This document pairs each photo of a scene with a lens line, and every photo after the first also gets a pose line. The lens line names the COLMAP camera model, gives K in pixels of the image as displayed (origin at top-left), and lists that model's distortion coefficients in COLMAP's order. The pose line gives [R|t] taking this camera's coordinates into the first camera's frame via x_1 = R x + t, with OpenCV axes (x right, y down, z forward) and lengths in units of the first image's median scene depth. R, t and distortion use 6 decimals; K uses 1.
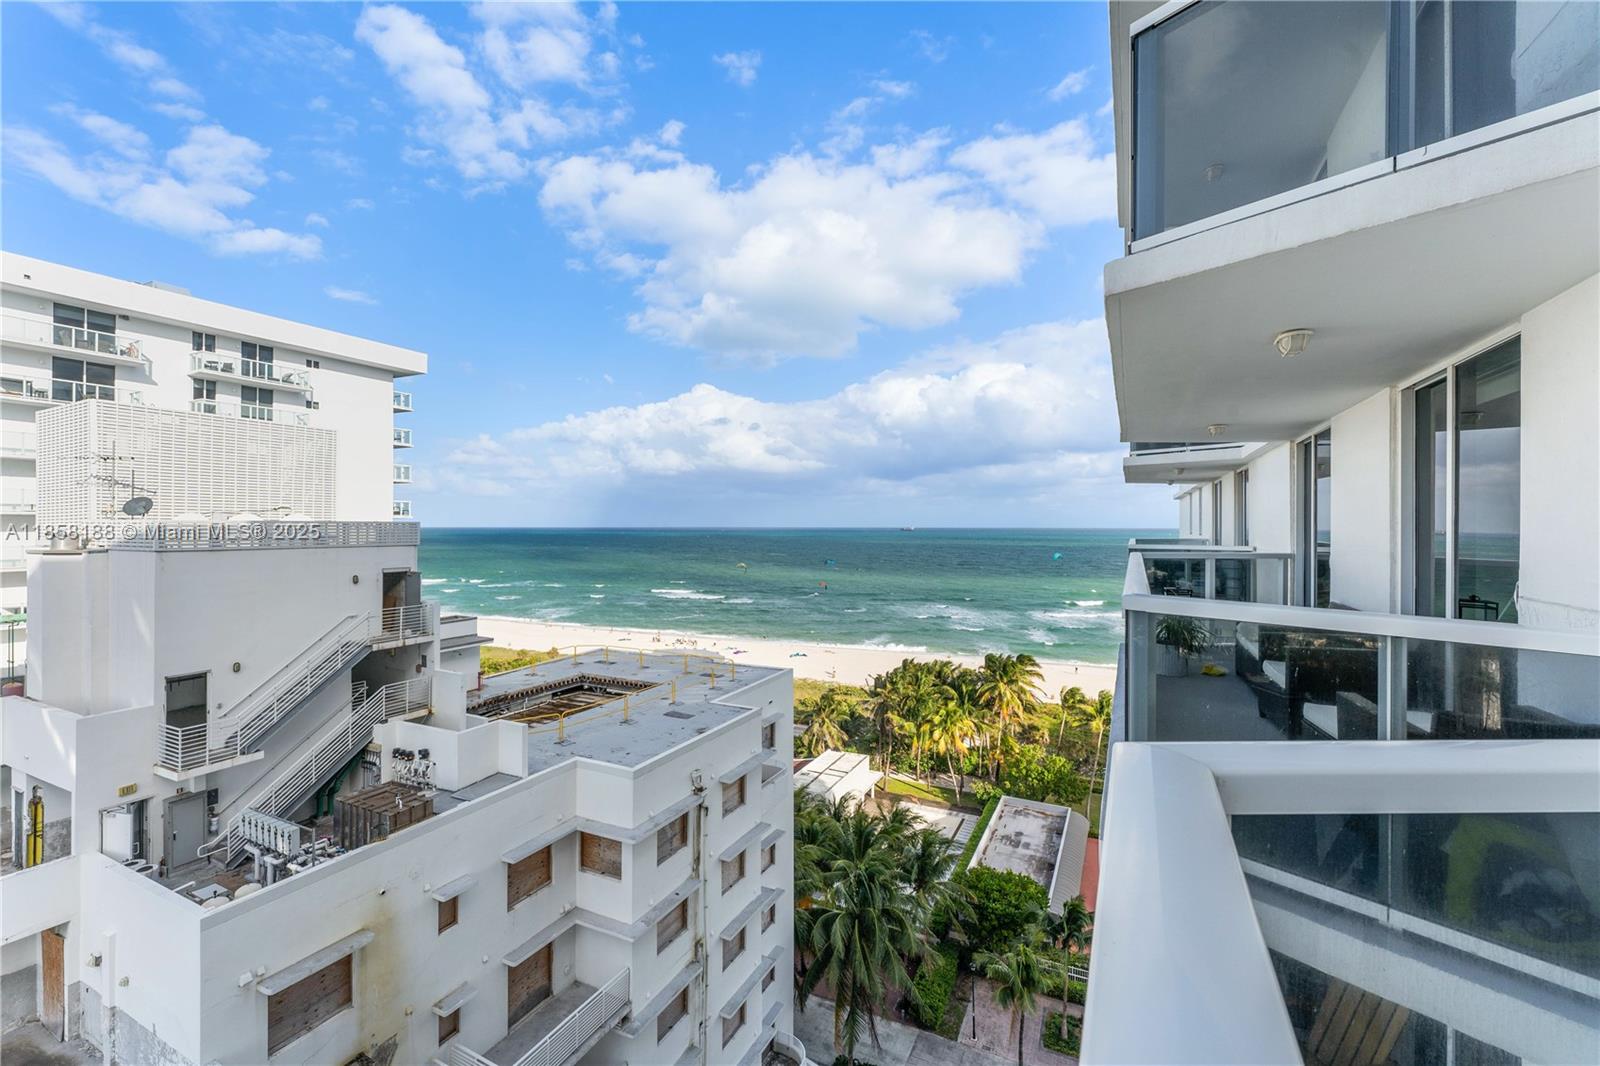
lens RADIAL K [[659.3, 0, 793.4], [0, 659.3, 526.3], [0, 0, 1]] dist [0.006141, 0.000054]
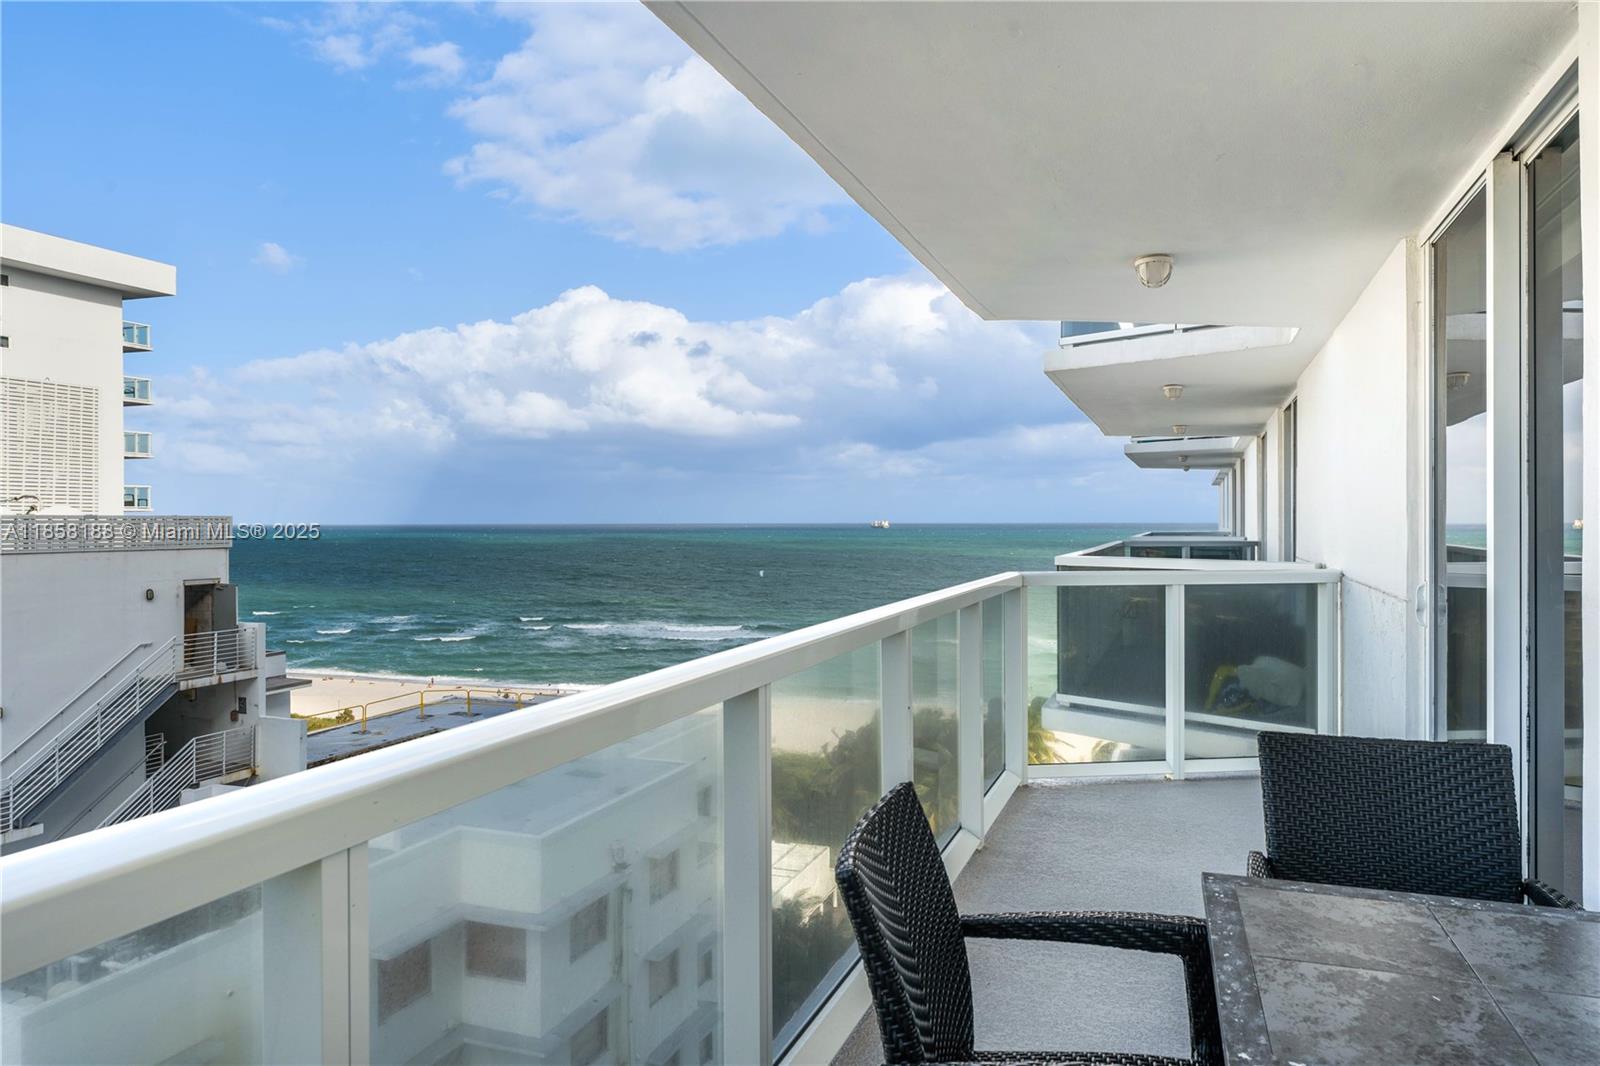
lens RADIAL K [[1005.3, 0, 826.8], [0, 1005.3, 527.4], [0, 0, 1]] dist [0.018329, -0.003094]
pose [[0.992491, -0.004714, 0.122225, -0.045773], [0.004033, 0.999975, 0.005820, 0.002035], [-0.122249, -0.005283, 0.992485, -0.174229]]
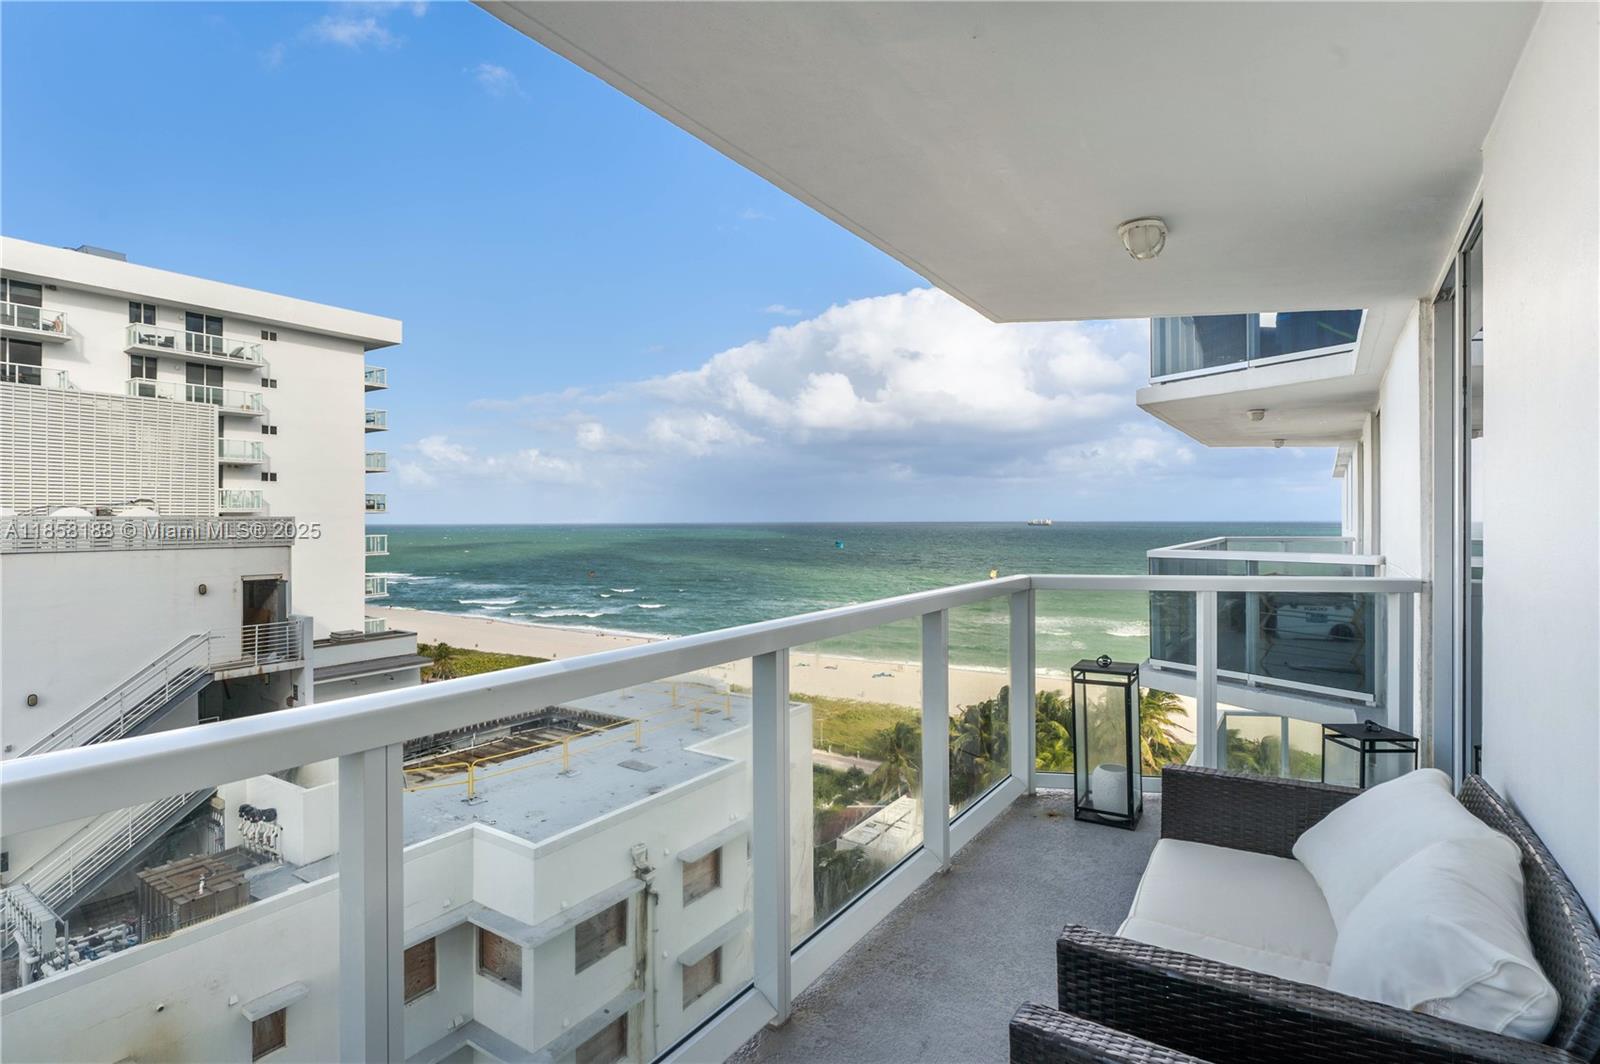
lens RADIAL K [[759.4, 0, 796.2], [0, 759.4, 525.7], [0, 0, 1]] dist [0.010051, -0.002520]
pose [[0.990899, -0.003095, -0.134574, 0.142120], [0.003839, 0.999979, 0.005272, 0.001635], [0.134555, -0.005741, 0.990890, 0.159145]]
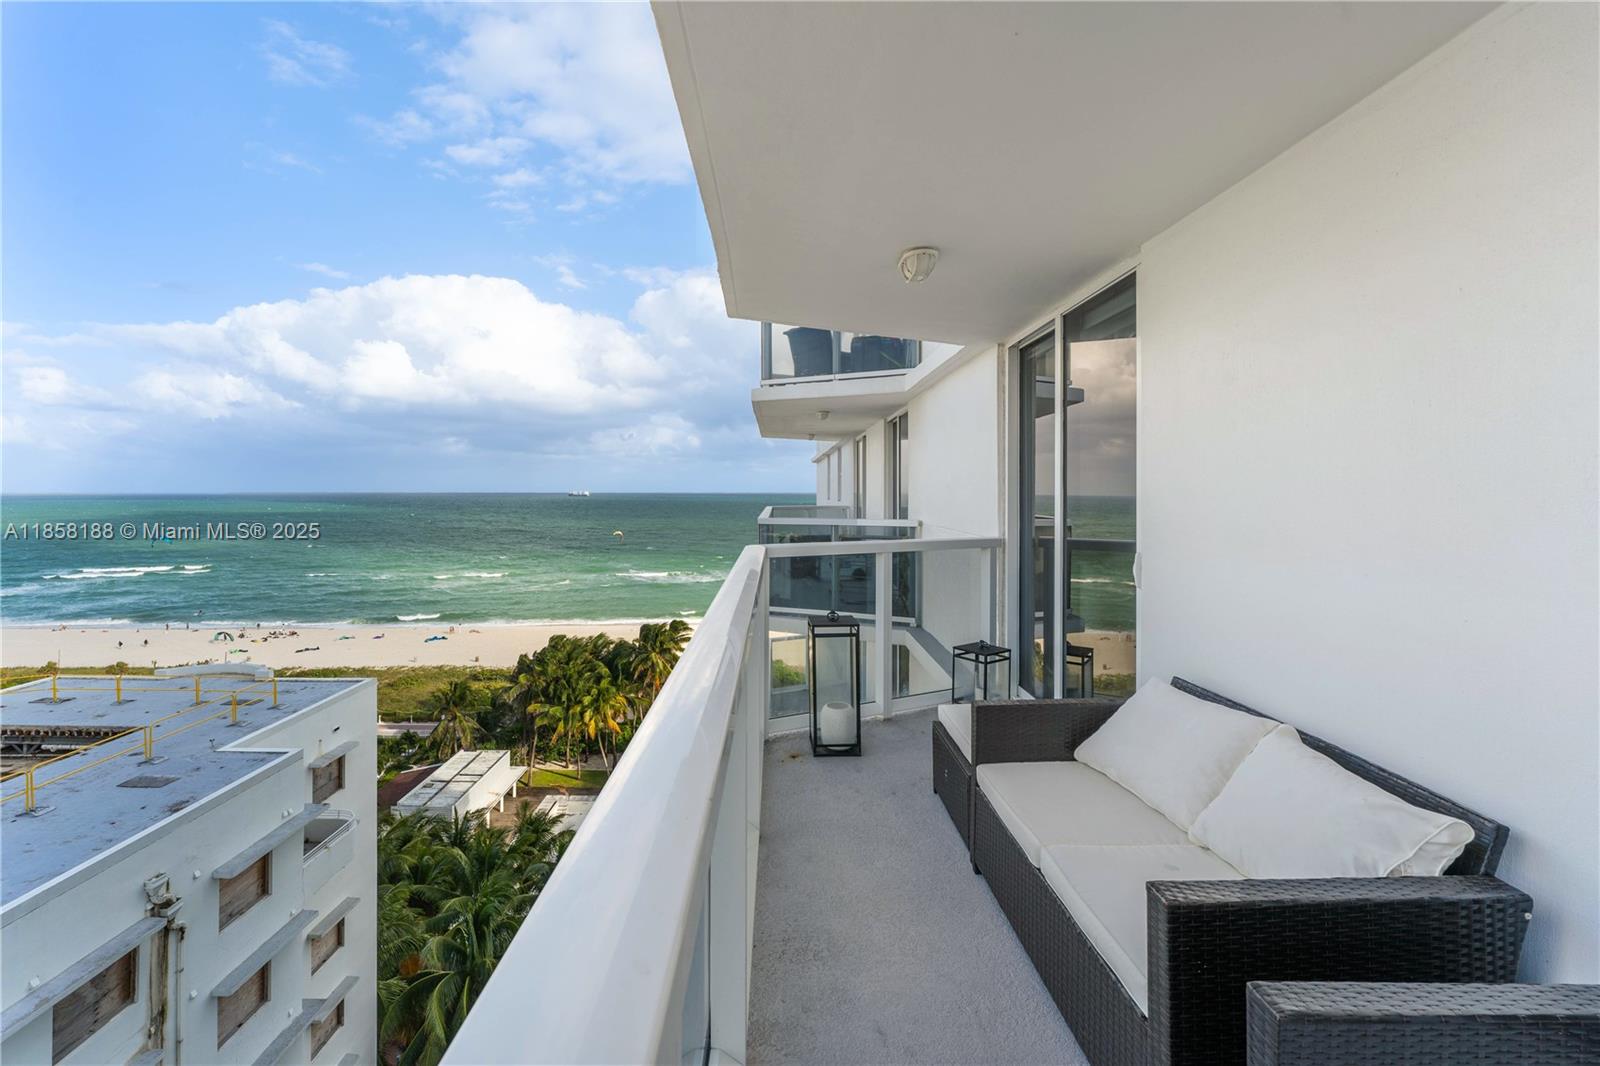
lens RADIAL K [[659.3, 0, 739.5], [0, 659.3, 493.3], [0, 0, 1]] dist [0.006141, 0.000054]
pose [[0.913552, -0.000953, 0.406720, 0.100763], [-0.000232, 0.999996, 0.002864, 0.000072], [-0.406721, -0.002710, 0.913548, 0.183109]]
